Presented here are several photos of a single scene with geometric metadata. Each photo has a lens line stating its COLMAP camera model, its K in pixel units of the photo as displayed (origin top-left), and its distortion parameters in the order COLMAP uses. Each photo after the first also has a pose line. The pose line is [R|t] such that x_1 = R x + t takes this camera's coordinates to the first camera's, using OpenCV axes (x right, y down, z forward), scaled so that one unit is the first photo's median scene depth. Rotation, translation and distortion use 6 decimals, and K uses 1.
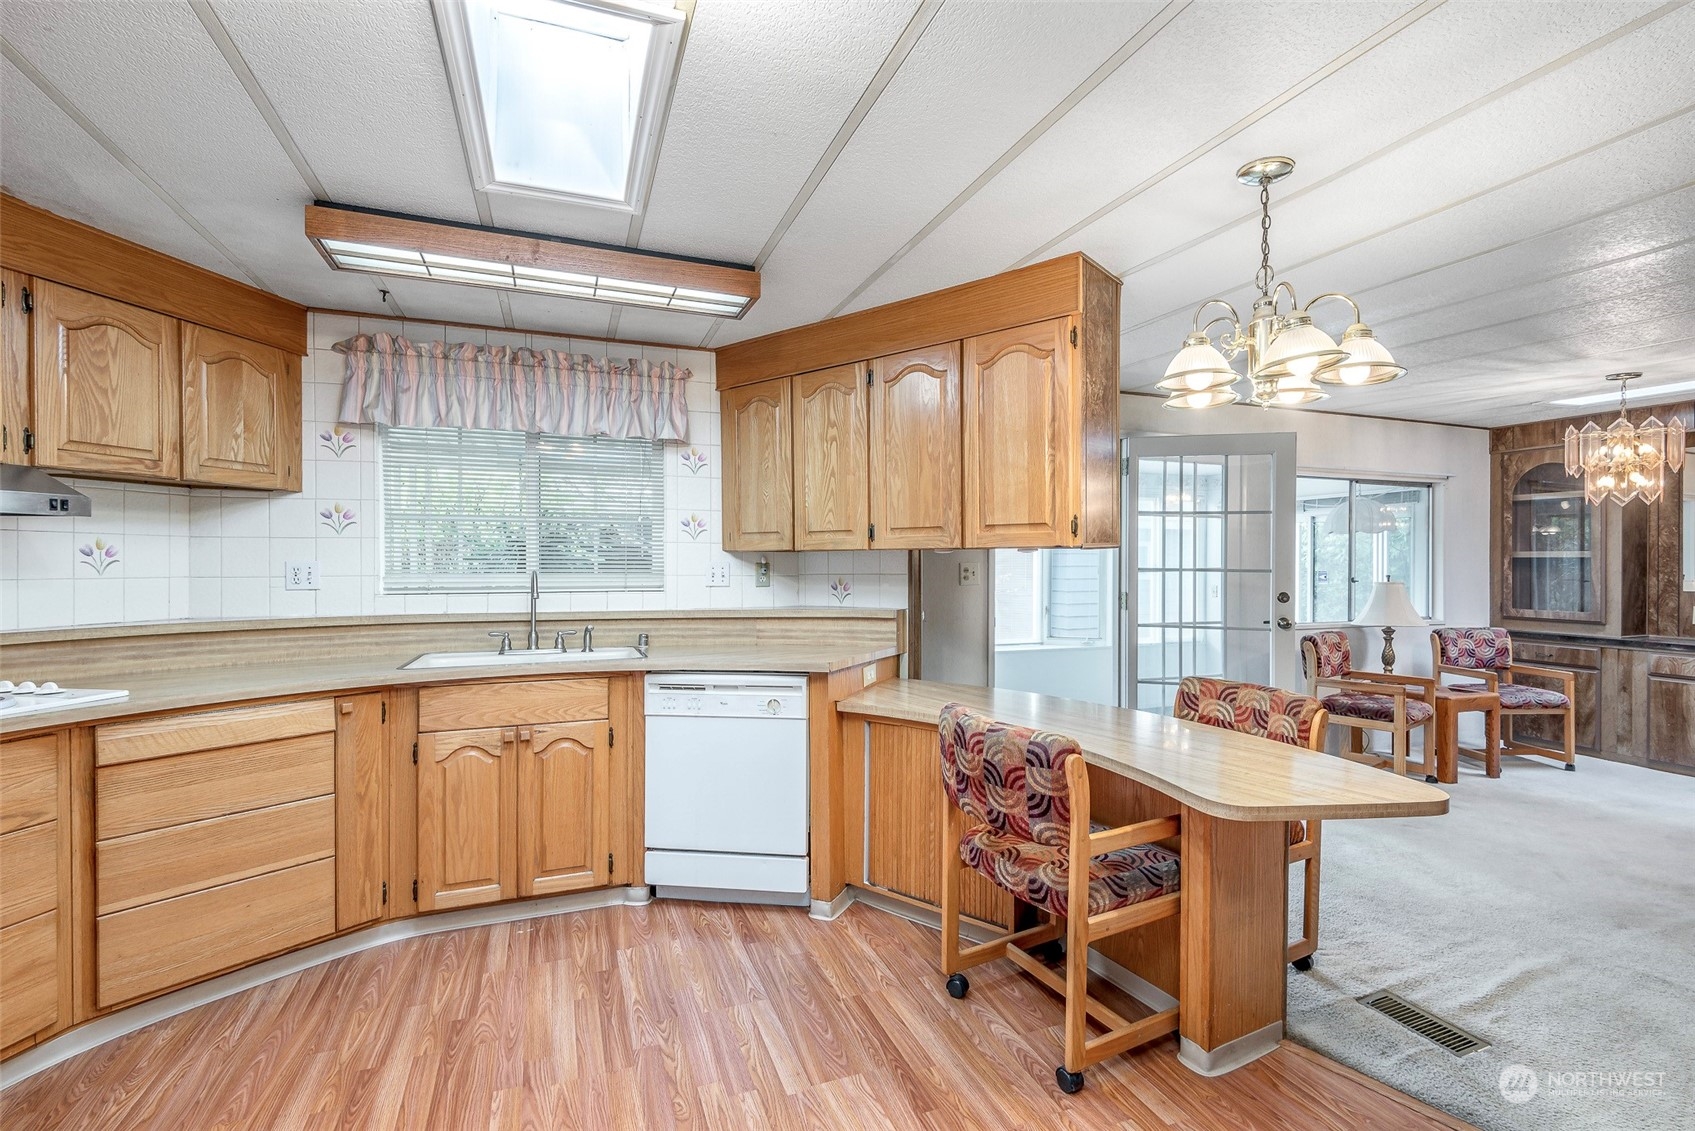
lens RADIAL K [[769.2, 0, 844.1], [0, 769.2, 559.0], [0, 0, 1]] dist [0.020602, -0.017027]
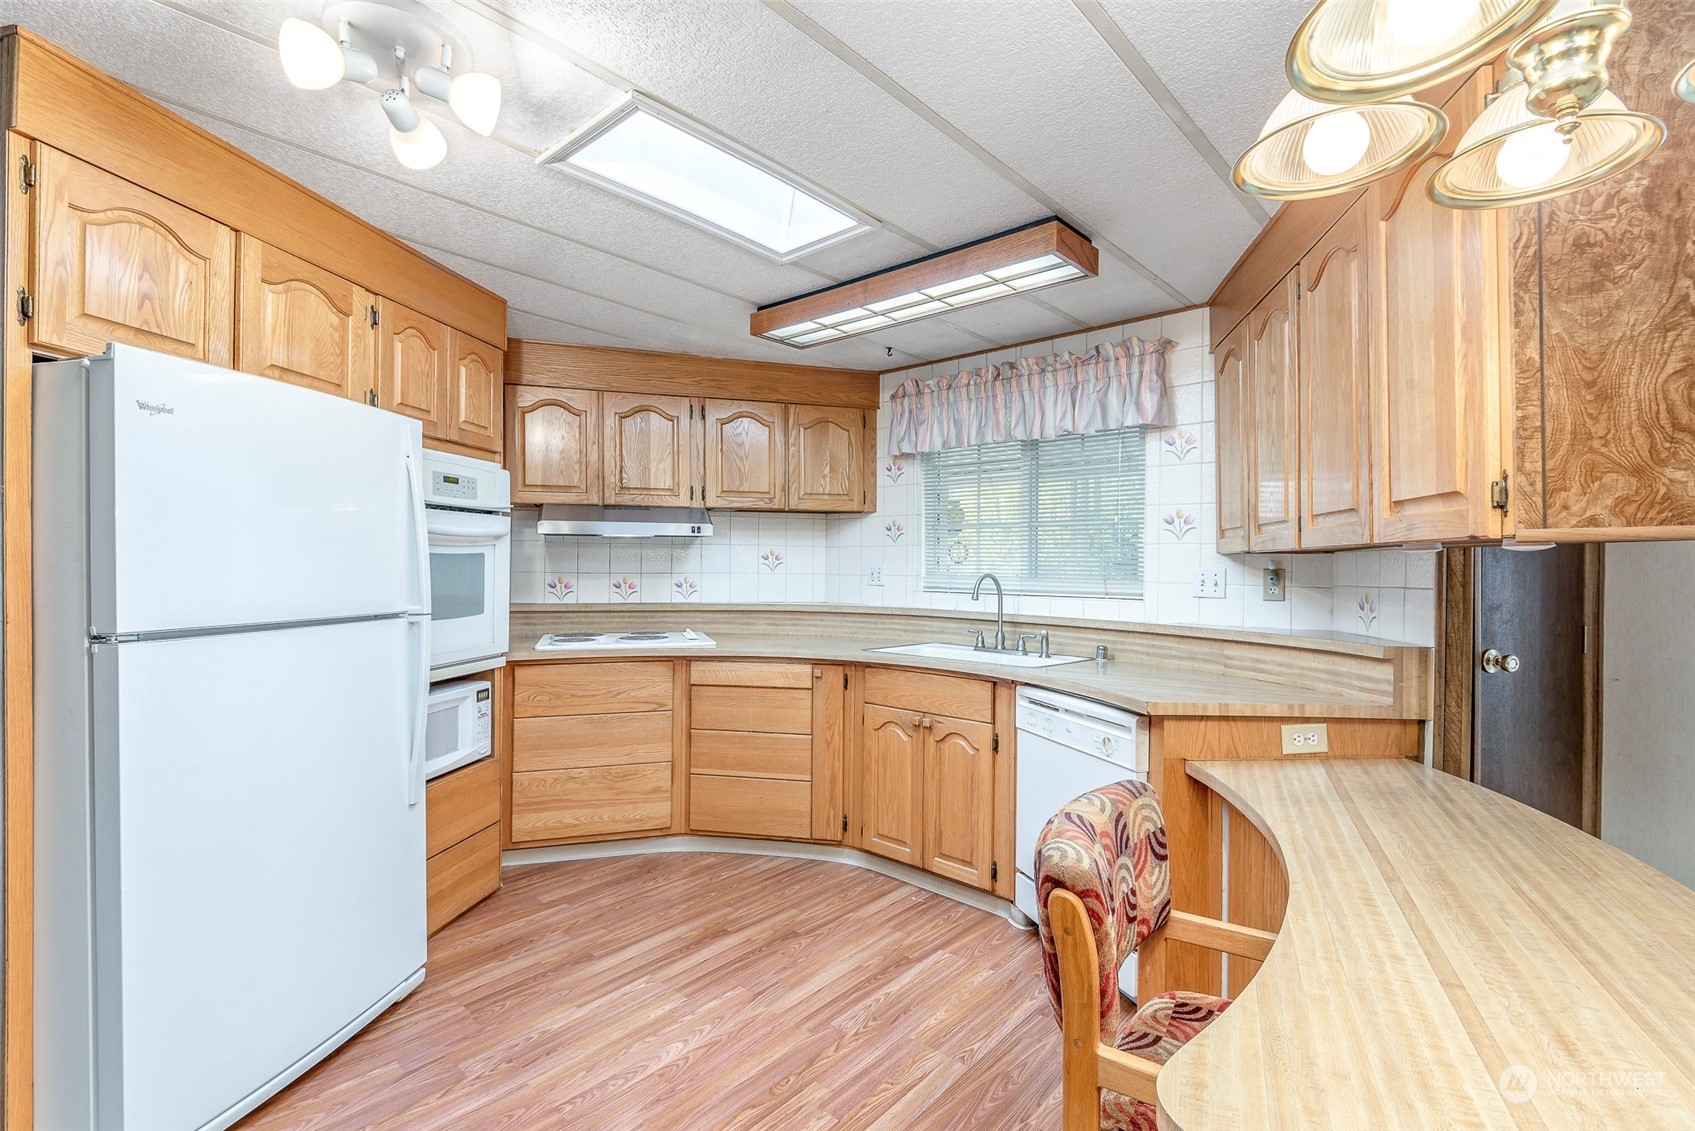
lens RADIAL K [[769.2, 0, 844.1], [0, 769.2, 559.0], [0, 0, 1]] dist [0.020602, -0.017027]
pose [[0.455529, -0.002450, -0.890218, 0.498754], [-0.005704, 0.999968, -0.005671, 0.002634], [0.890203, 0.007661, 0.455500, 0.386487]]
